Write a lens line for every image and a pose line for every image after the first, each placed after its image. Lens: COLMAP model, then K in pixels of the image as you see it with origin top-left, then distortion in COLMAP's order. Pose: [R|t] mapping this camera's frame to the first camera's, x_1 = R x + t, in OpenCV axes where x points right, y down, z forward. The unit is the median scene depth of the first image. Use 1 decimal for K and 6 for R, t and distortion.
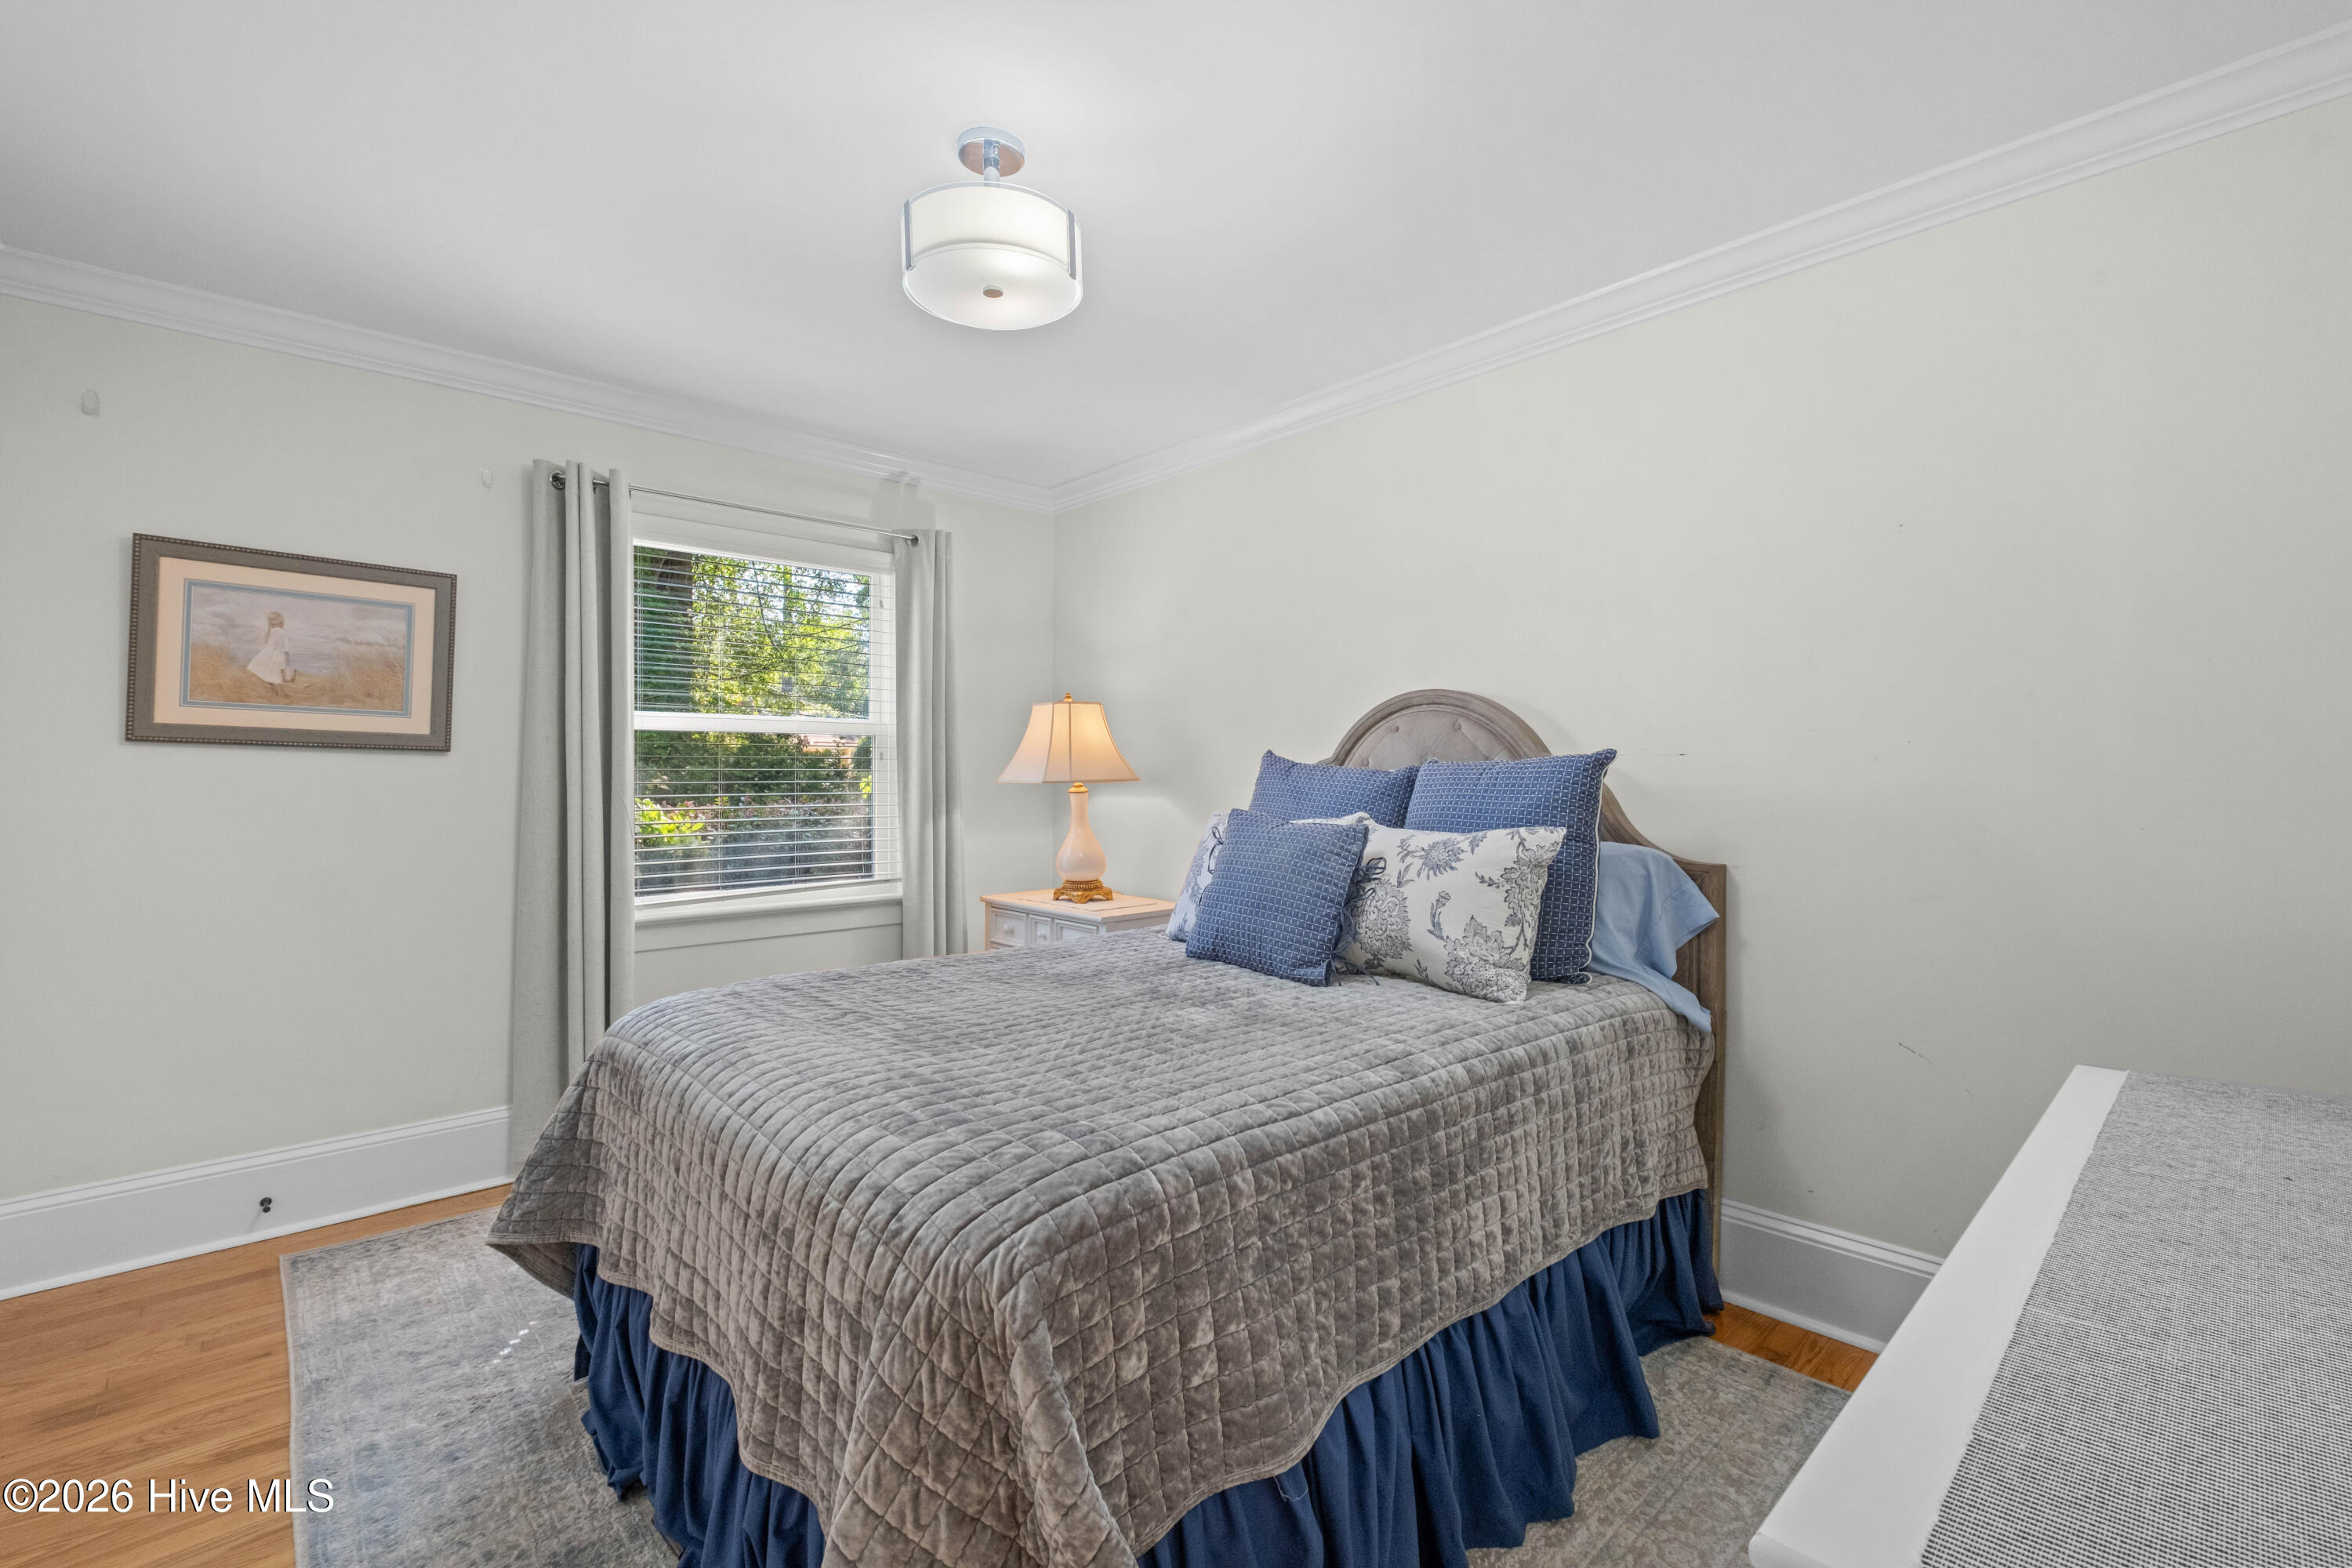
lens RADIAL K [[1044.3, 0, 1176.0], [0, 1044.3, 784.0], [0, 0, 1]] dist [-0.004239, -0.000985]
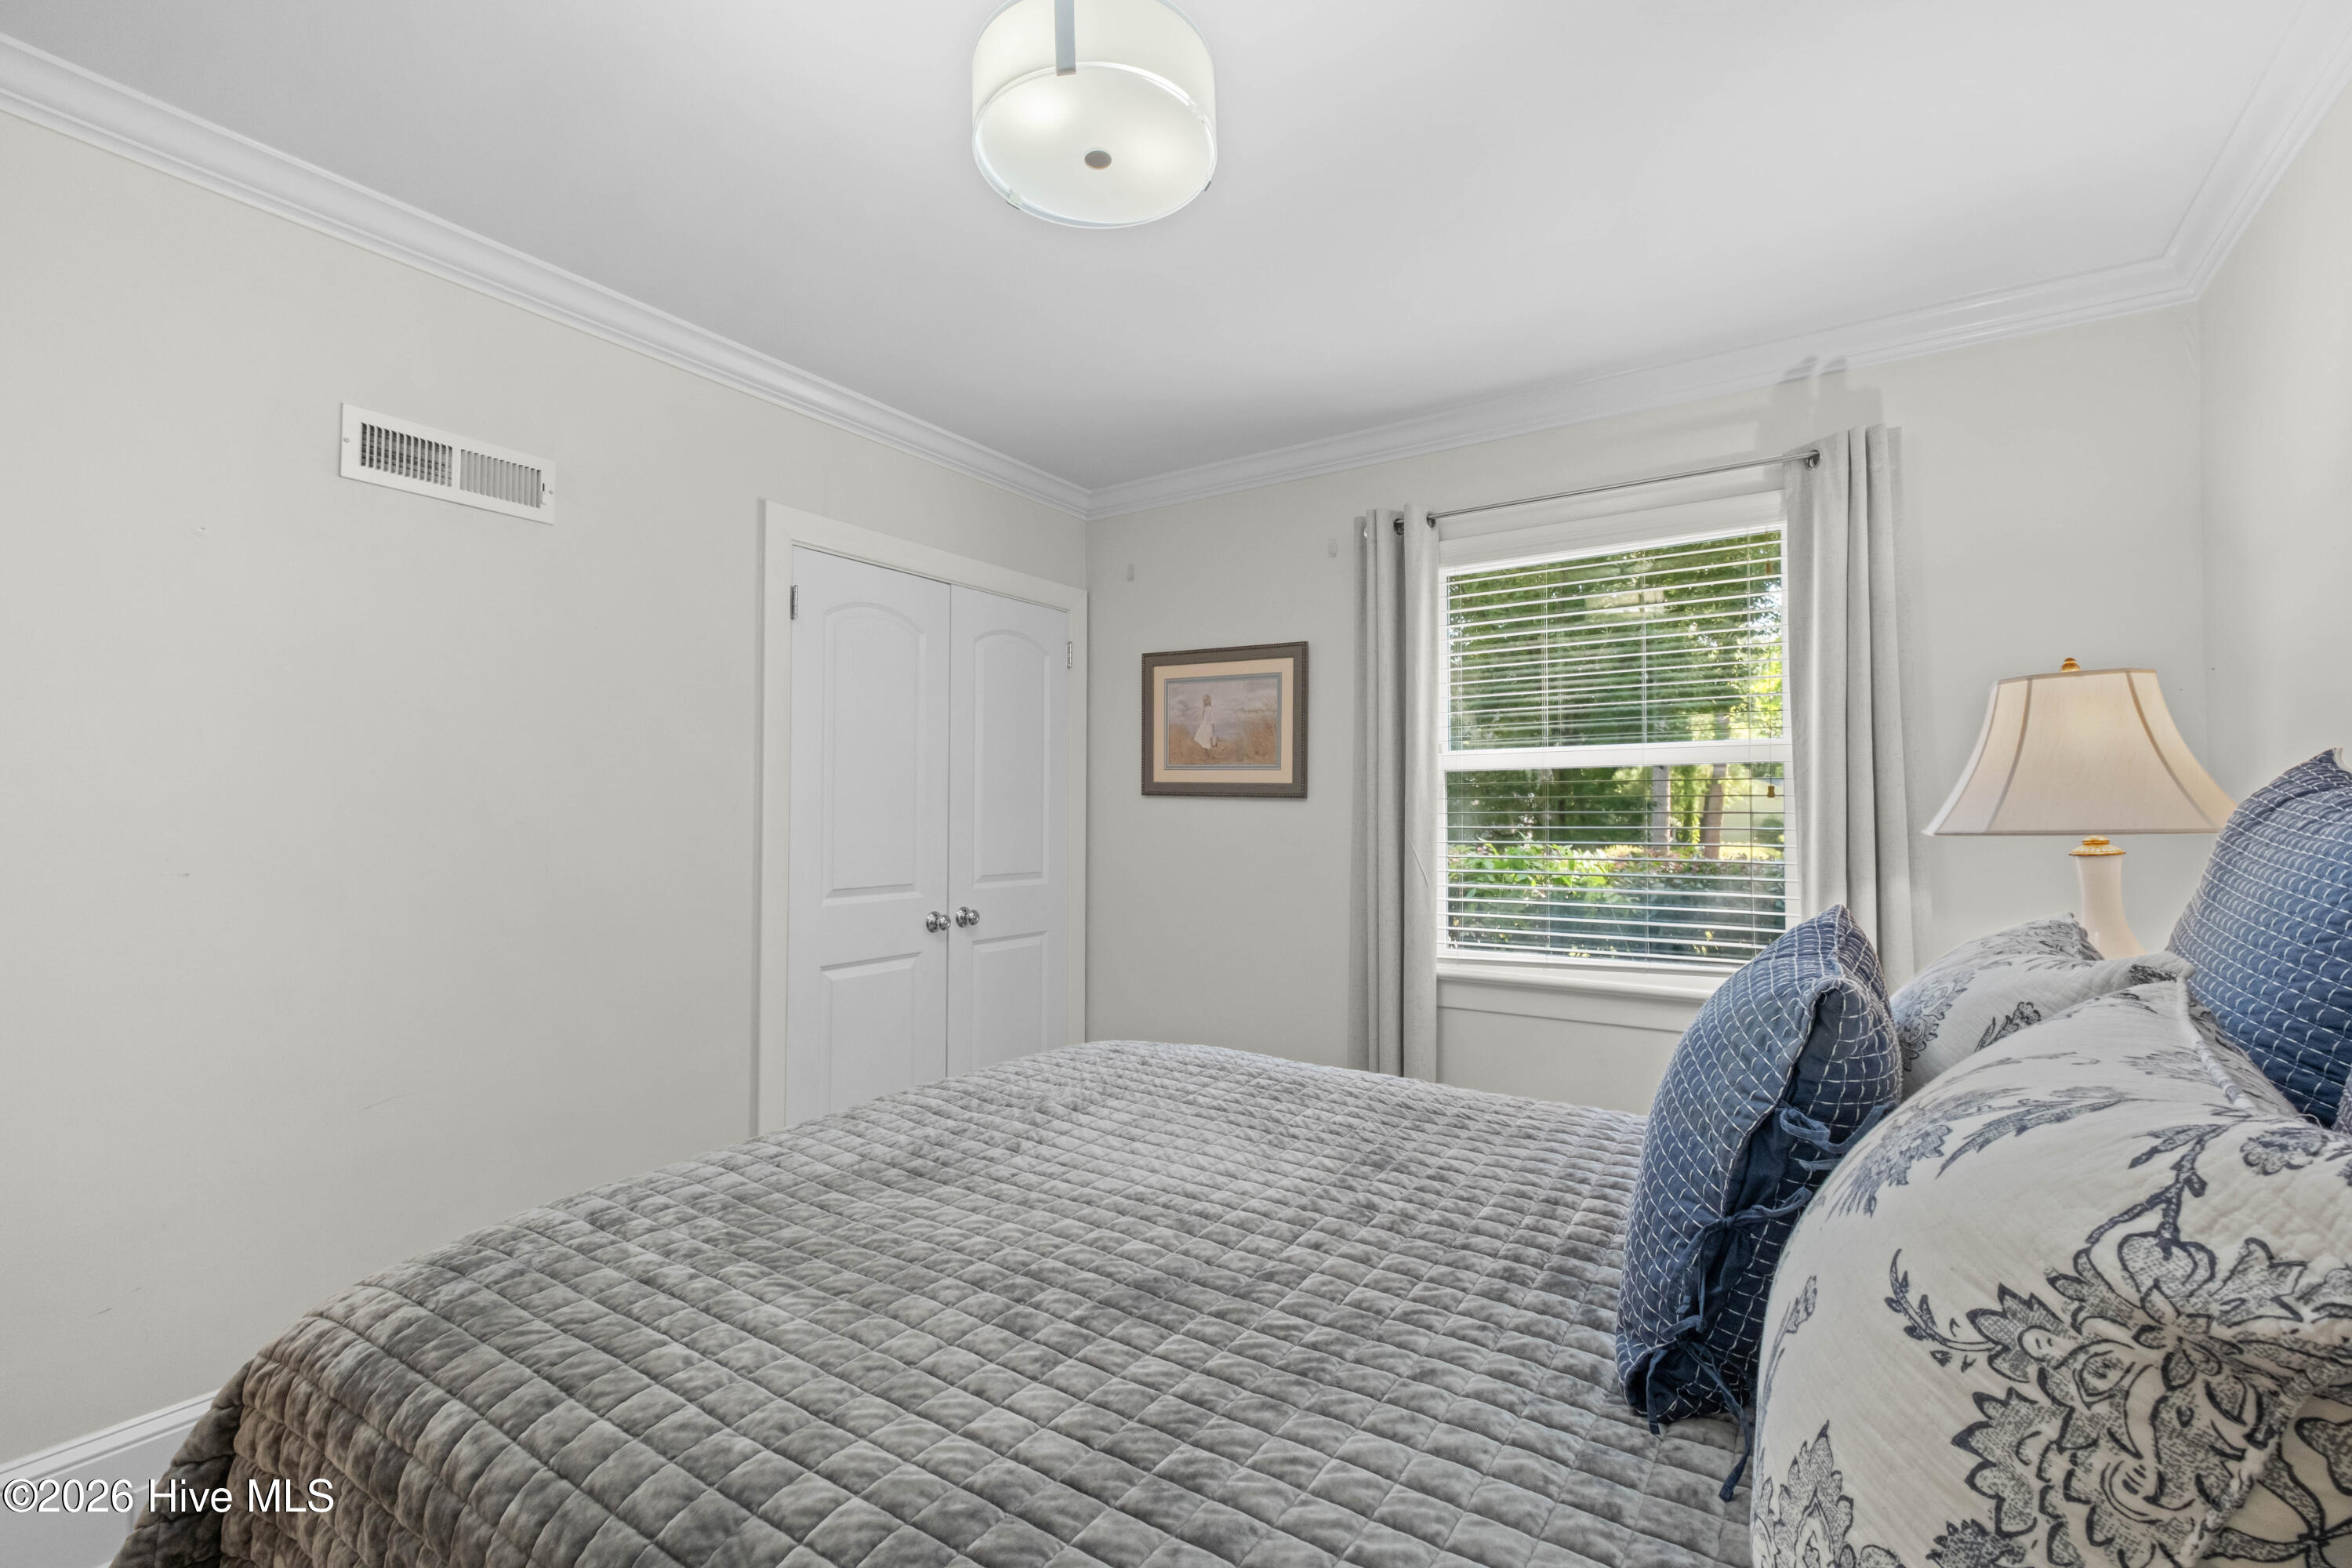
lens RADIAL K [[1044.3, 0, 1176.0], [0, 1044.3, 784.0], [0, 0, 1]] dist [-0.004239, -0.000985]
pose [[0.219237, -0.030064, -0.975208, 0.387027], [-0.008145, 0.999434, -0.032642, -0.008362], [0.975638, 0.015099, 0.218868, 0.635760]]
